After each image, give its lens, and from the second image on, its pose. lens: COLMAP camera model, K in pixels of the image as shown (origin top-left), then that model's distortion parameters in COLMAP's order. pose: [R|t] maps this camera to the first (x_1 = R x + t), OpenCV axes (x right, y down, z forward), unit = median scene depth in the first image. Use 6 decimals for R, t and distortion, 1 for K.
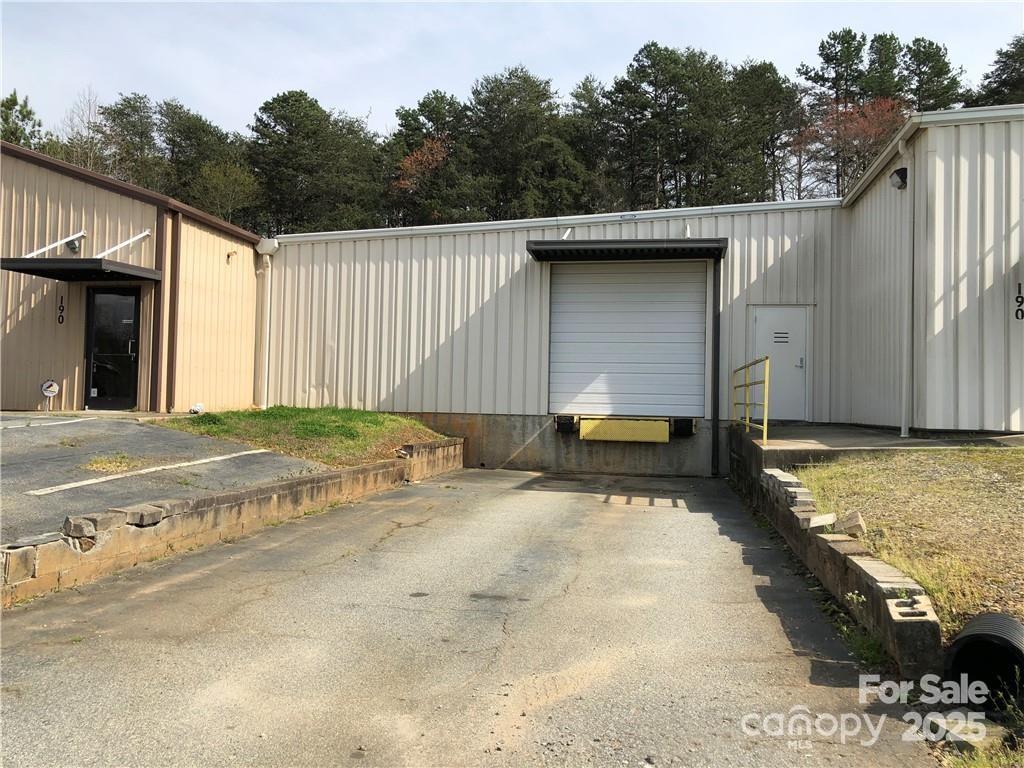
lens RADIAL K [[847.6, 0, 506.0], [0, 847.6, 359.4], [0, 0, 1]] dist [0.054744, -0.050560]
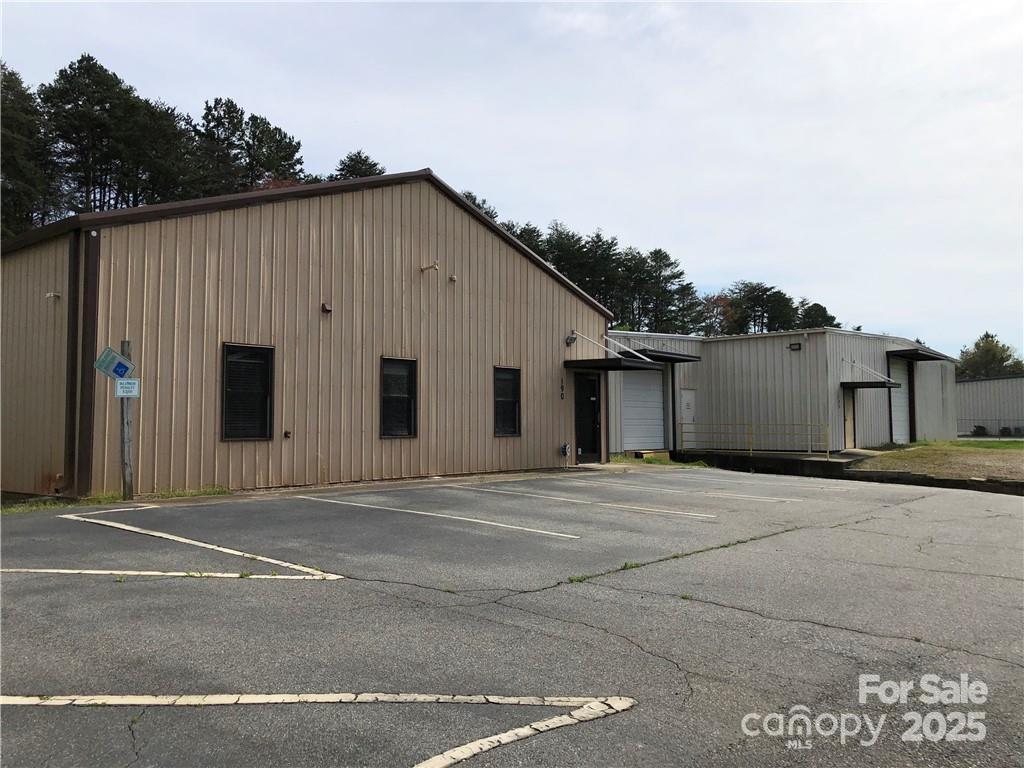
lens RADIAL K [[847.6, 0, 512.2], [0, 847.6, 387.8], [0, 0, 1]] dist [0.054744, -0.050560]
pose [[0.495842, 0.017900, 0.868228, -0.466036], [-0.032522, 0.999469, -0.002032, -0.015208], [-0.867803, -0.027229, 0.496161, 0.117481]]
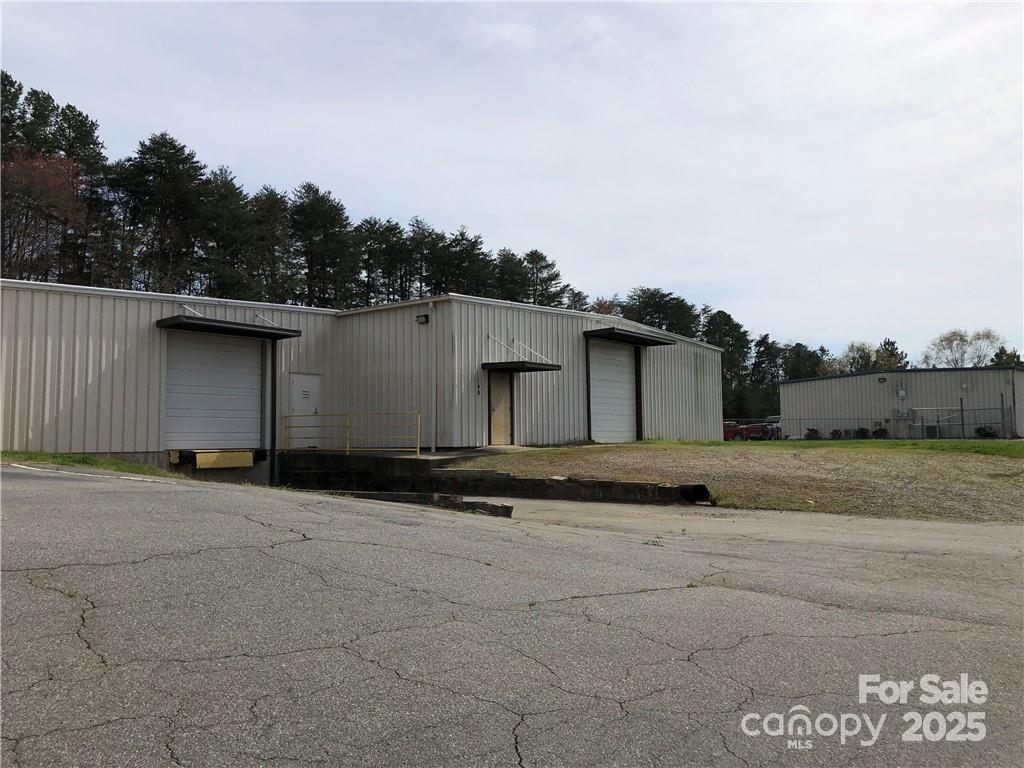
lens RADIAL K [[847.6, 0, 514.5], [0, 847.6, 374.4], [0, 0, 1]] dist [0.054744, -0.050560]
pose [[0.449280, 0.044730, 0.892270, -0.268235], [-0.027746, 0.998963, -0.036108, -0.005262], [-0.892960, -0.008534, 0.450055, -0.011212]]
